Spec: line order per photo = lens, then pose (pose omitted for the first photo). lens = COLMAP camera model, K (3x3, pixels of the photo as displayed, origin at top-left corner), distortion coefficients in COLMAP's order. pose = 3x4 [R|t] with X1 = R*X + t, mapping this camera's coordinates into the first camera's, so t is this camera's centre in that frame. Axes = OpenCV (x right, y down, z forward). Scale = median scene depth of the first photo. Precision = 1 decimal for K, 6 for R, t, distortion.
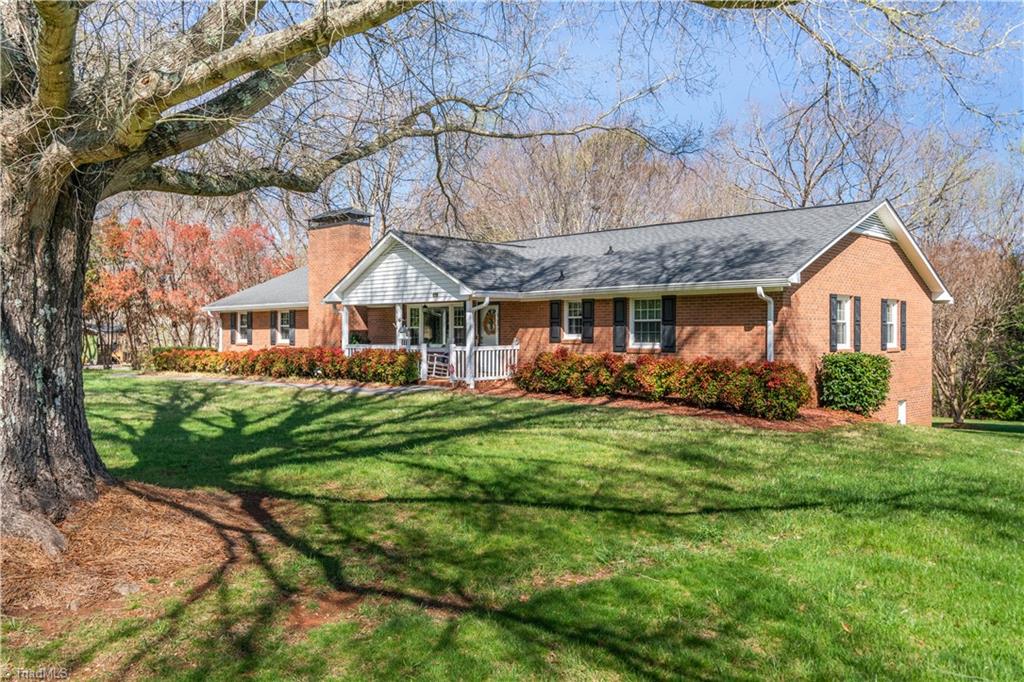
lens RADIAL K [[844.8, 0, 512.9], [0, 844.8, 337.5], [0, 0, 1]] dist [-0.004185, -0.000089]
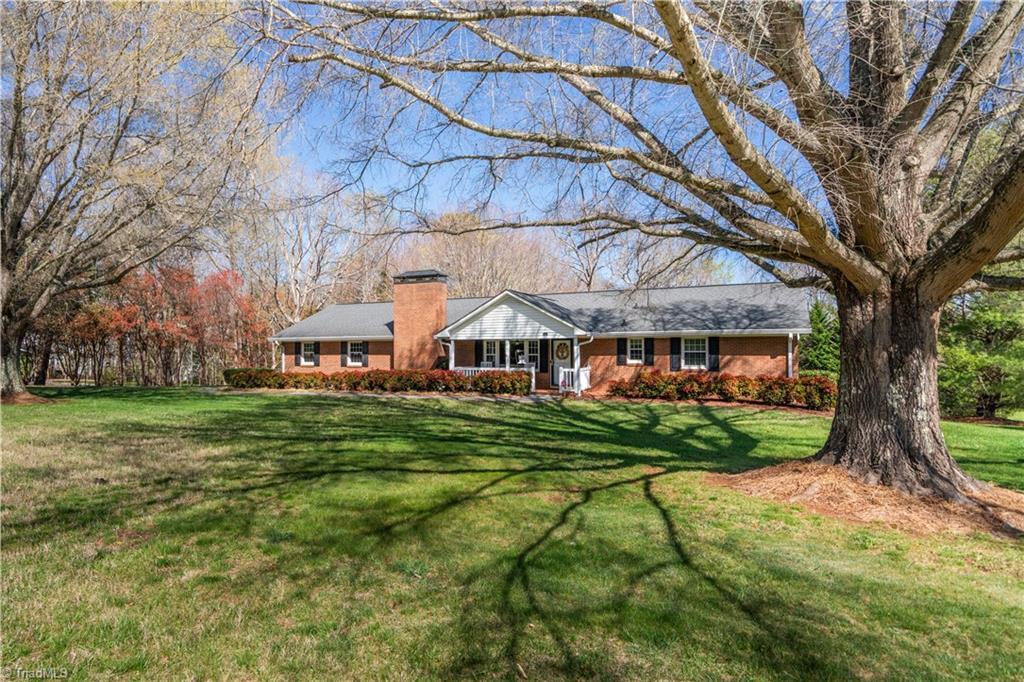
lens RADIAL K [[530.6, 0, 510.7], [0, 530.6, 348.4], [0, 0, 1]] dist [0.002417, 0.000074]
pose [[0.930900, -0.003258, 0.365259, -0.489384], [0.005434, 0.999973, -0.004931, -0.020758], [-0.365233, 0.006575, 0.930893, 0.152671]]
